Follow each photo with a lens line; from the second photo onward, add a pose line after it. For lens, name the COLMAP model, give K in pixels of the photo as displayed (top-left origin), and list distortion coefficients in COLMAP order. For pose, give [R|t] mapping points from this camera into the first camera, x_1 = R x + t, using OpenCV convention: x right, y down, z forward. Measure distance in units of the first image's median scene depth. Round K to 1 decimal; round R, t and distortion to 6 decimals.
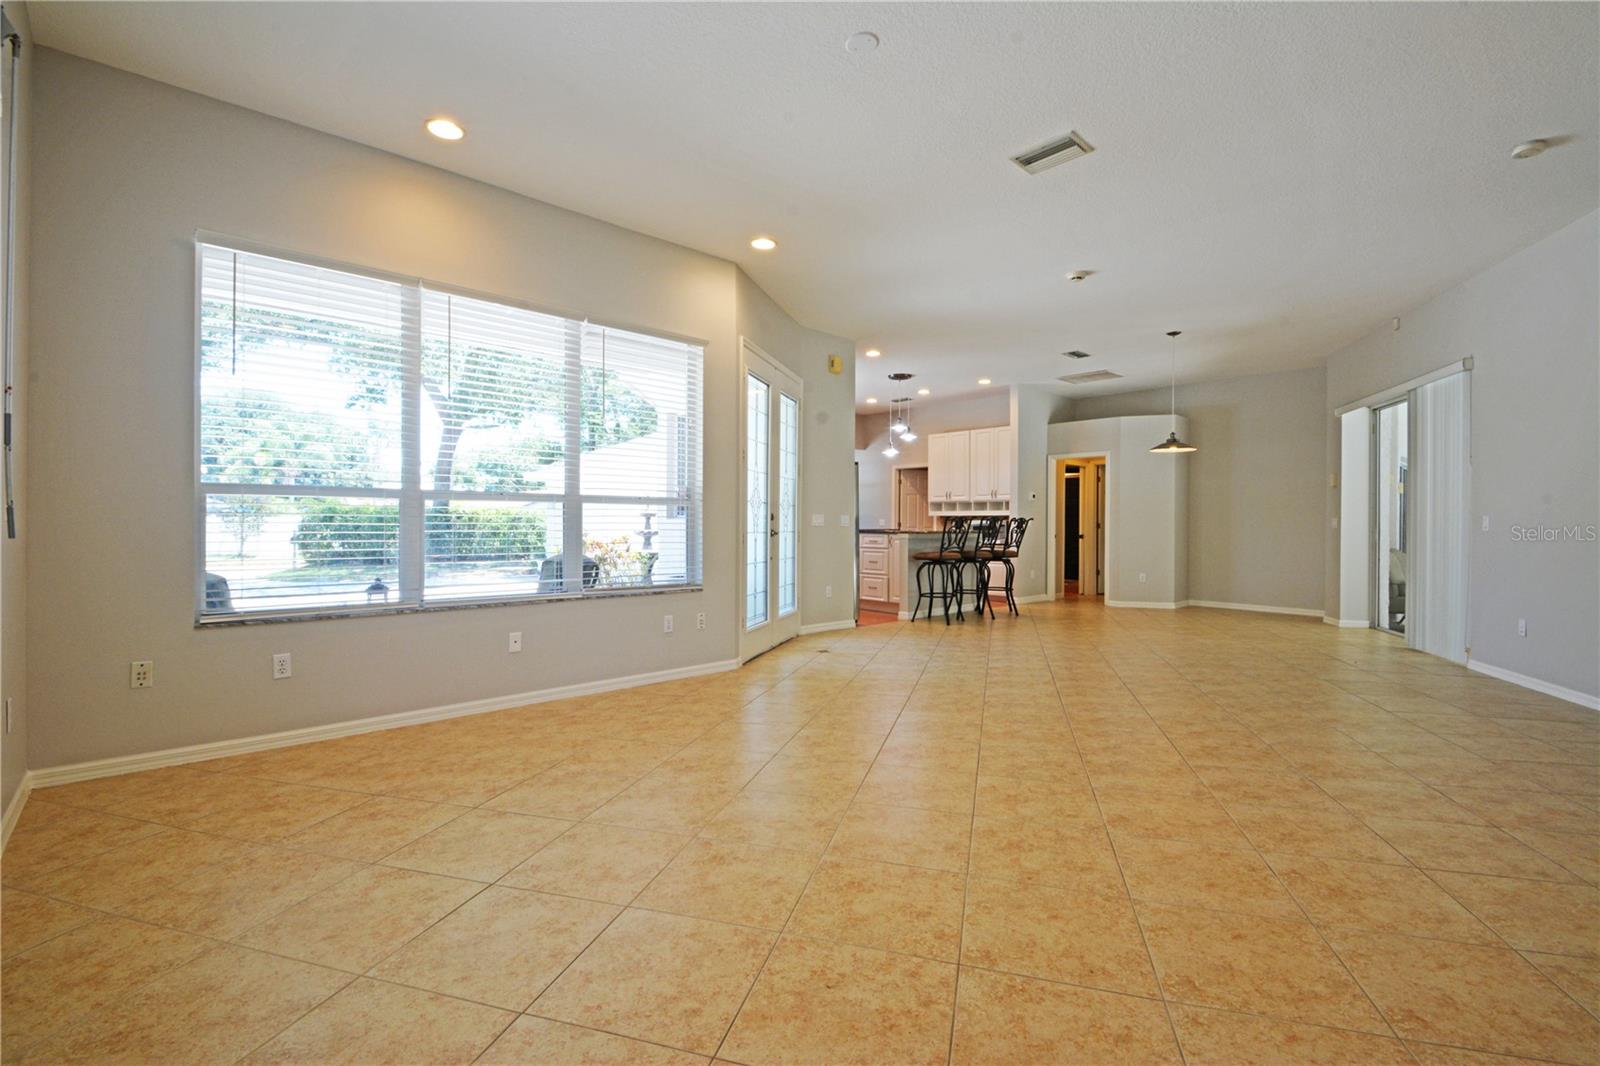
lens RADIAL K [[701.2, 0, 792.7], [0, 701.2, 526.8], [0, 0, 1]] dist [0.004193, -0.009394]
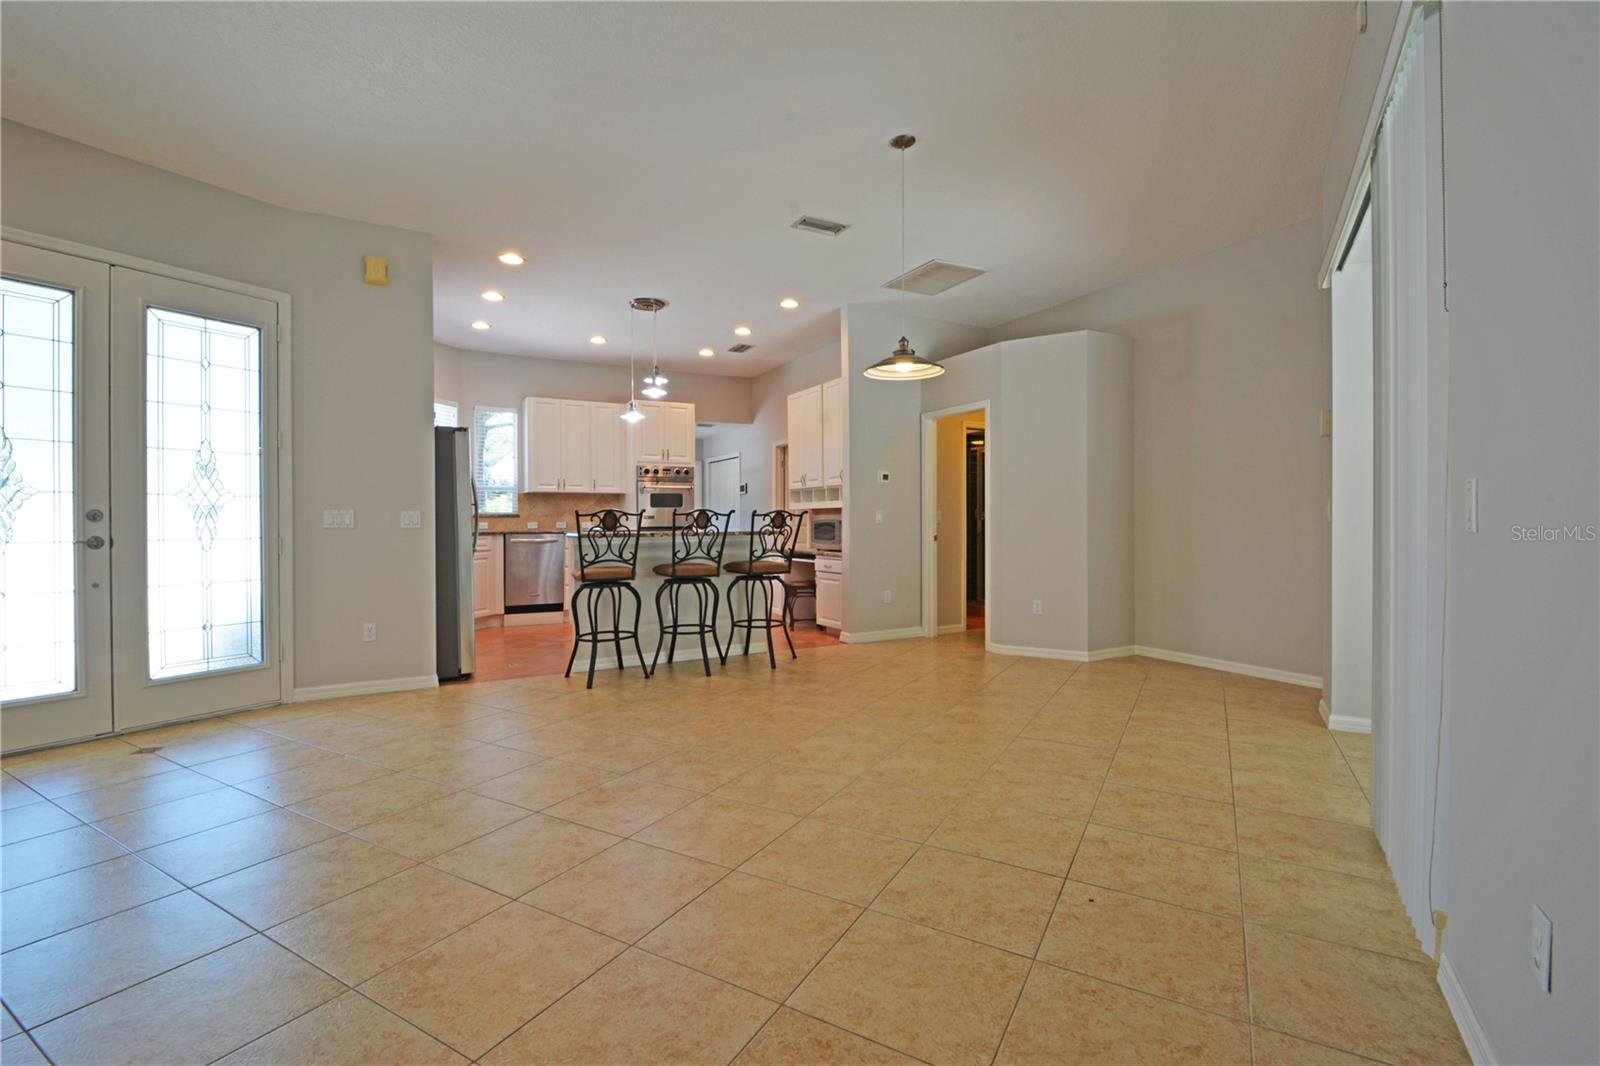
lens RADIAL K [[707.8, 0, 793.5], [0, 707.8, 526.5], [0, 0, 1]] dist [0.010968, -0.014673]
pose [[0.971075, -0.008764, -0.238612, 0.926900], [0.009804, 0.999947, 0.003172, -0.001090], [0.238572, -0.005420, 0.971110, 0.765055]]
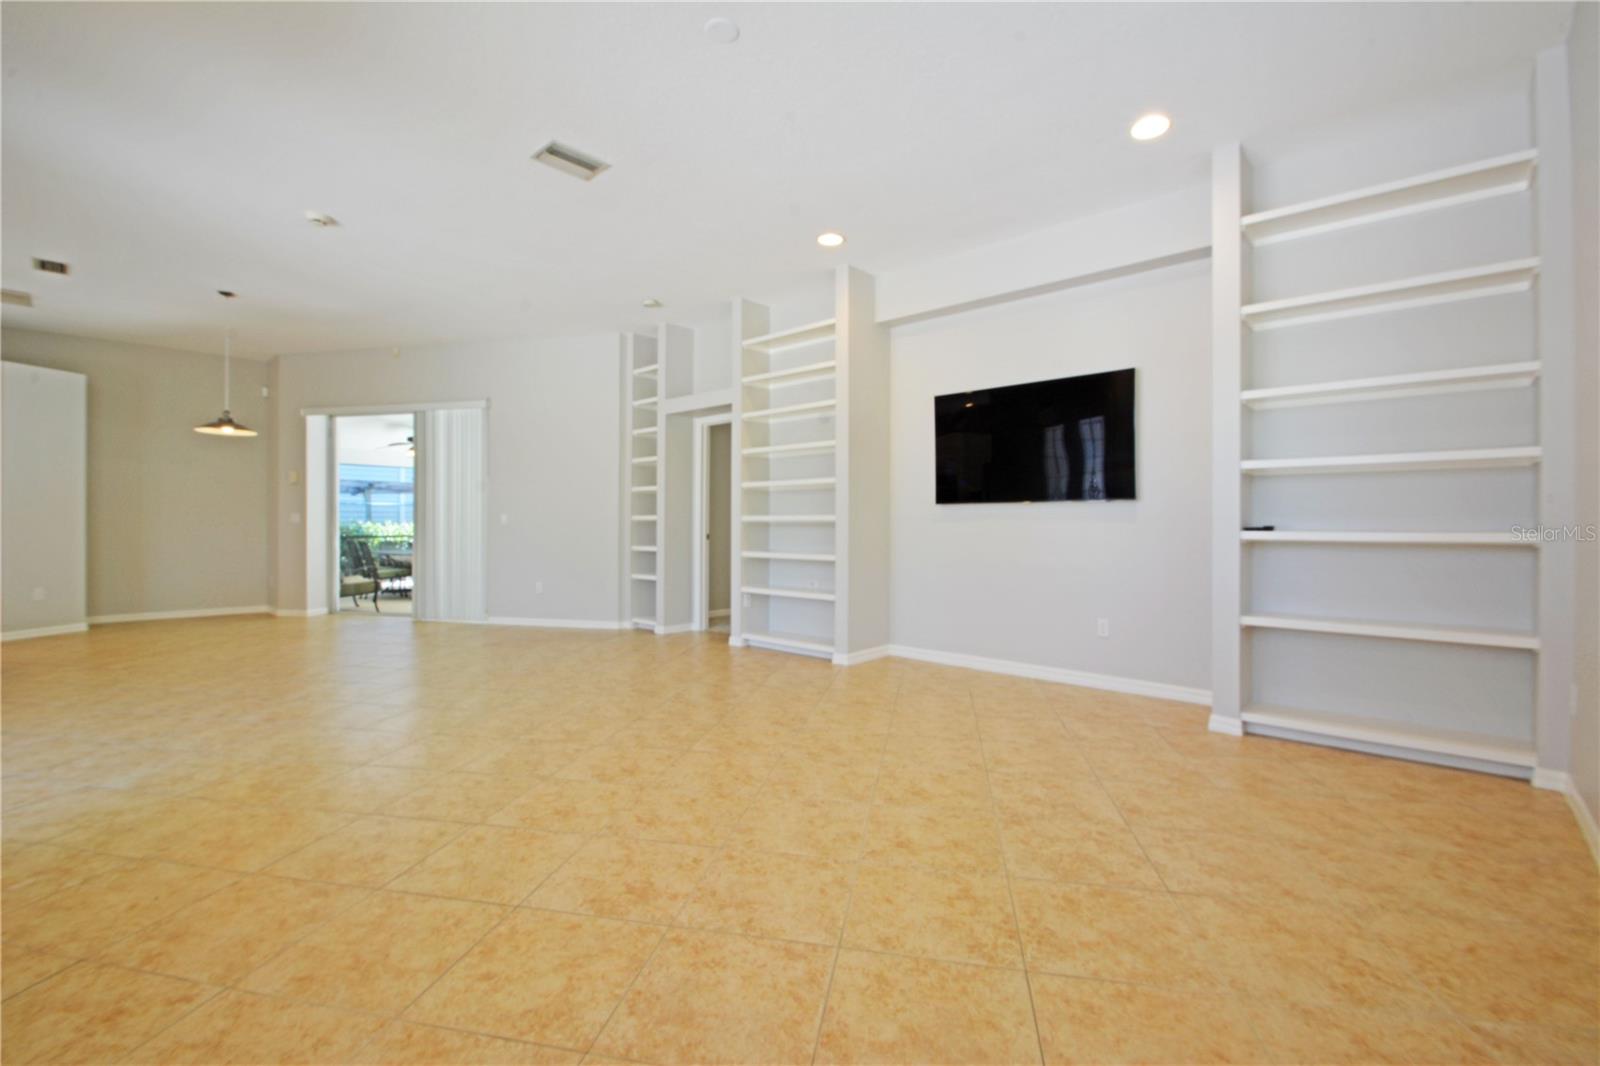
lens RADIAL K [[701.2, 0, 792.7], [0, 701.2, 526.8], [0, 0, 1]] dist [0.004193, -0.009394]
pose [[-0.086795, -0.009984, 0.996176, -0.563587], [0.001104, 0.999948, 0.010118, -0.004570], [-0.996226, 0.001978, -0.086780, 0.625823]]
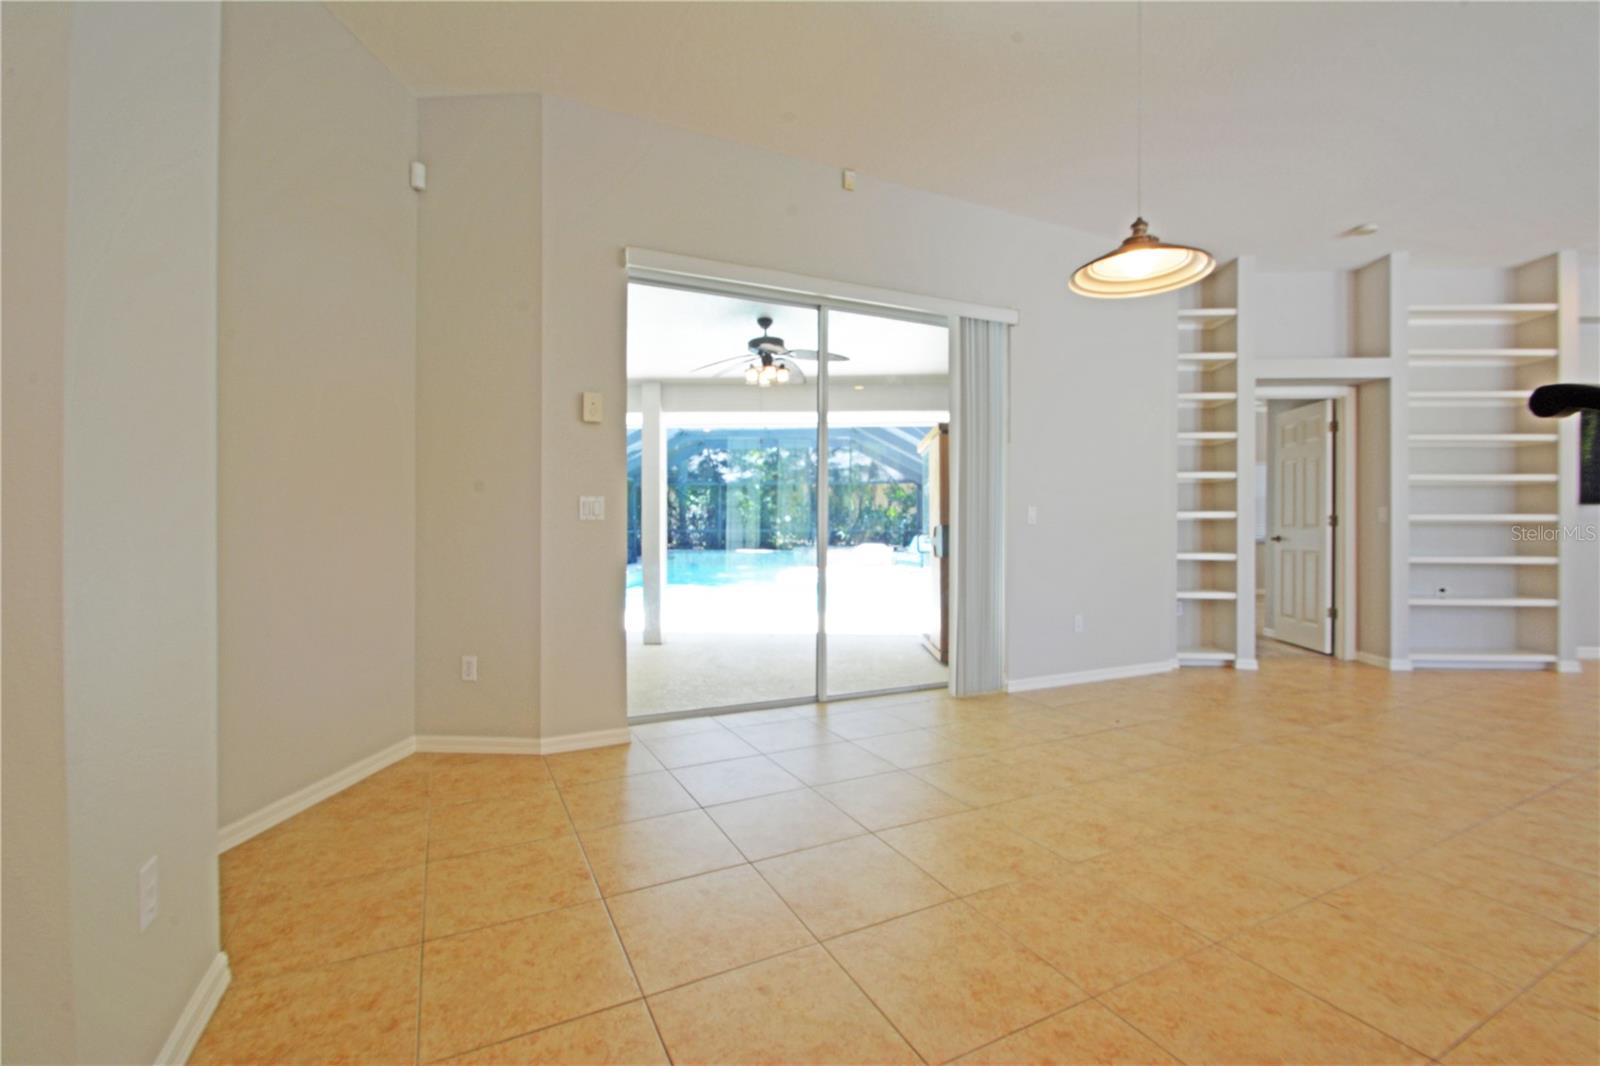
lens RADIAL K [[696.6, 0, 784.2], [0, 696.6, 525.3], [0, 0, 1]] dist [-0.000087, -0.008654]
pose [[-0.684207, -0.013356, 0.729165, 0.669859], [-0.004874, 0.999894, 0.013741, -0.004016], [-0.729271, 0.005847, -0.684200, 2.100581]]
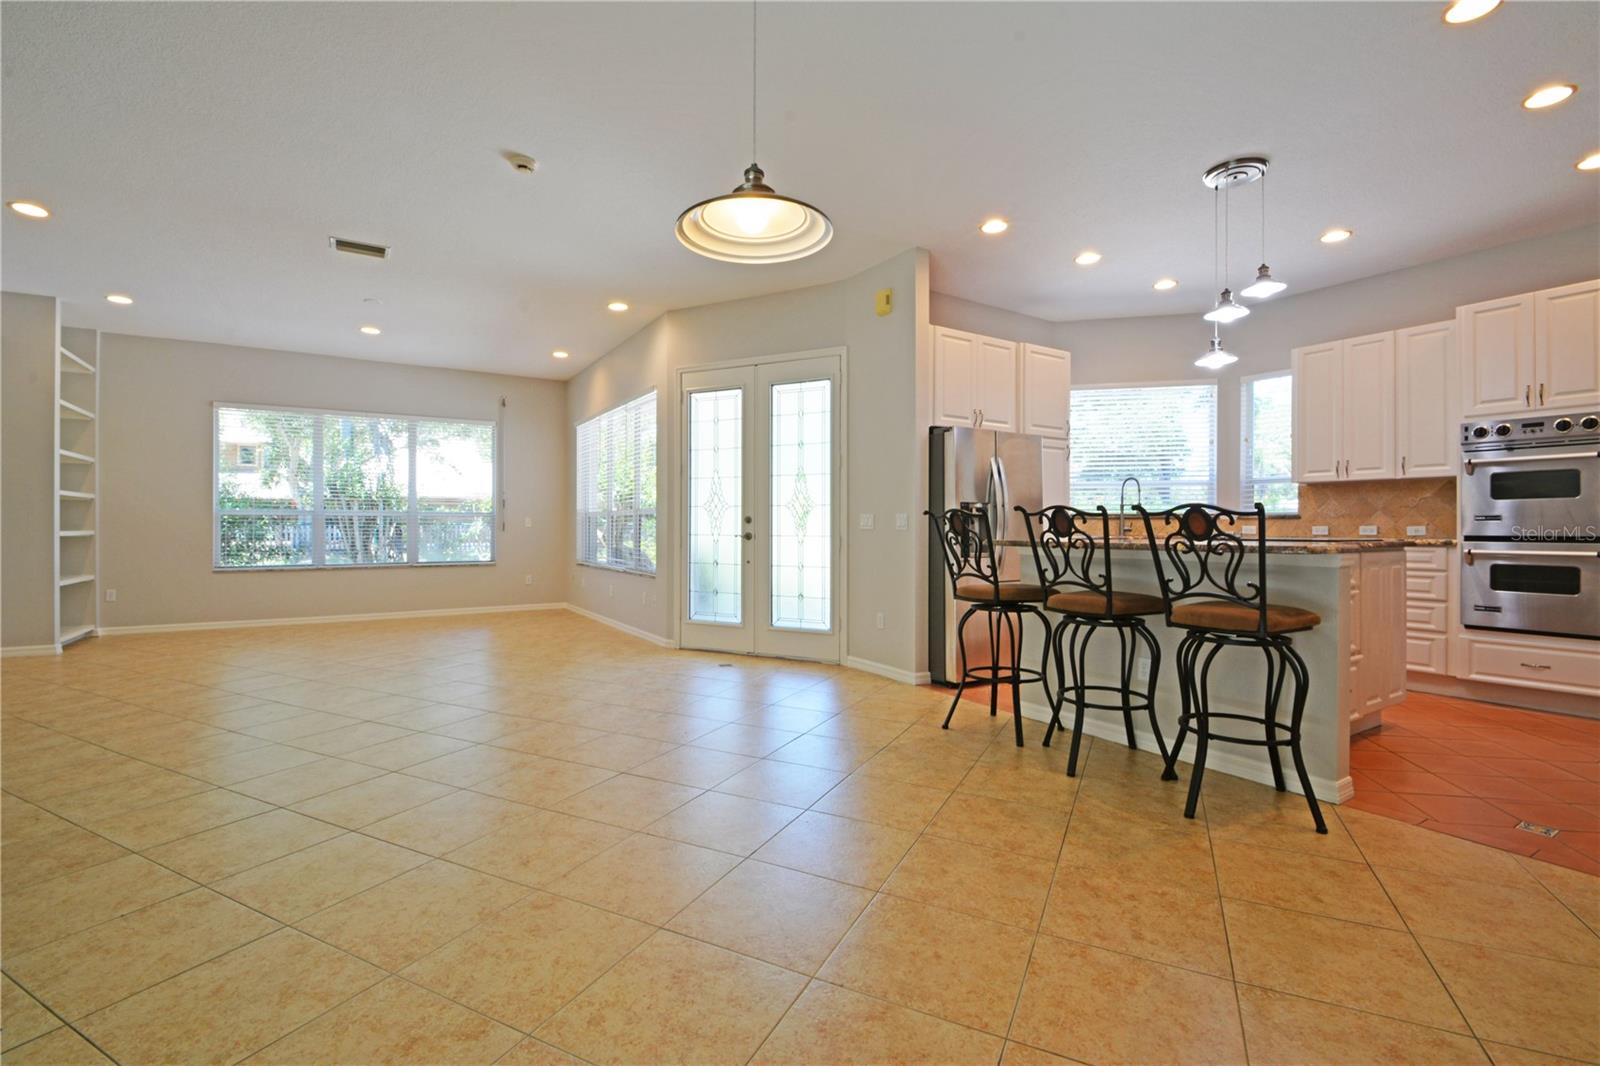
lens RADIAL K [[707.8, 0, 793.5], [0, 707.8, 526.5], [0, 0, 1]] dist [0.010968, -0.014673]
pose [[-0.179502, -0.004728, -0.983746, 1.261255], [-0.005169, 0.999979, -0.003863, -0.001691], [0.983744, 0.004392, -0.179523, 1.679306]]
